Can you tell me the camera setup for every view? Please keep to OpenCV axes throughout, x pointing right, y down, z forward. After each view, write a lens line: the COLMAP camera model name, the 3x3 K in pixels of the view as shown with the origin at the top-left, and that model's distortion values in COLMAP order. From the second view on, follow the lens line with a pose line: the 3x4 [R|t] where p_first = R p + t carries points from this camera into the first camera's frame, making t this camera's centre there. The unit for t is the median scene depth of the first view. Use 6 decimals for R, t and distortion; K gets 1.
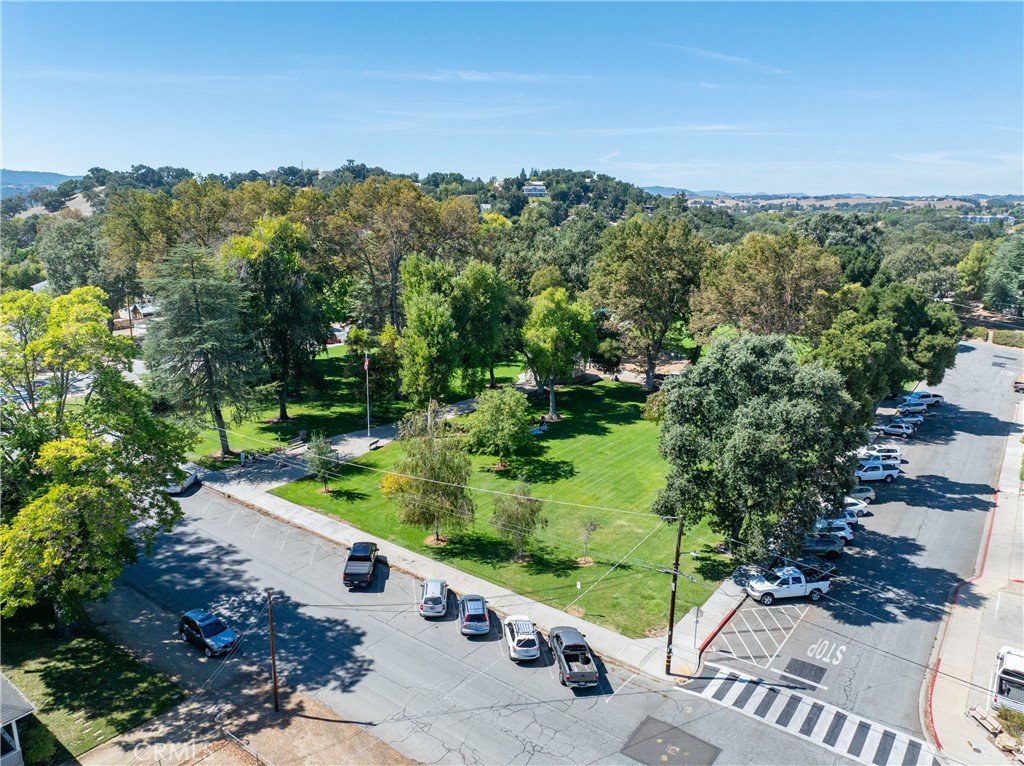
lens RADIAL K [[714.7, 0, 511.3], [0, 714.7, 382.4], [0, 0, 1]] dist [-0.041820, 0.006268]
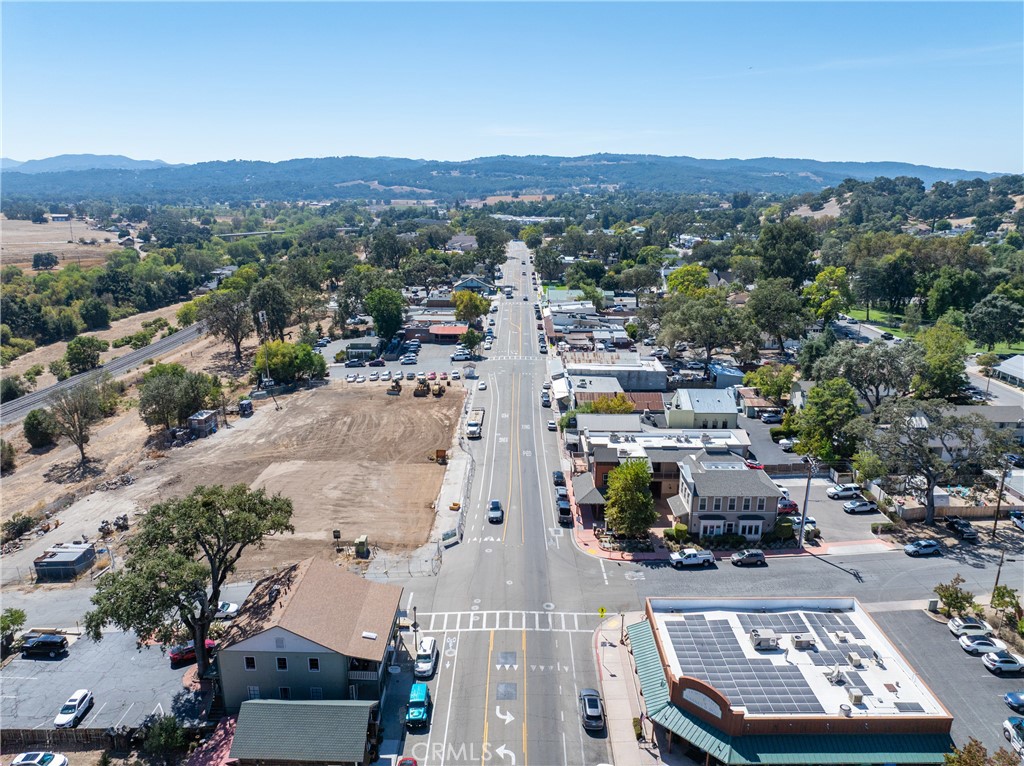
lens RADIAL K [[714.7, 0, 512.8], [0, 714.7, 382.1], [0, 0, 1]] dist [-0.041820, 0.006268]
pose [[0.588583, 0.200943, -0.783066, 0.184821], [-0.182211, 0.976667, 0.113667, 0.045193], [0.787635, 0.075781, 0.611464, -0.336174]]
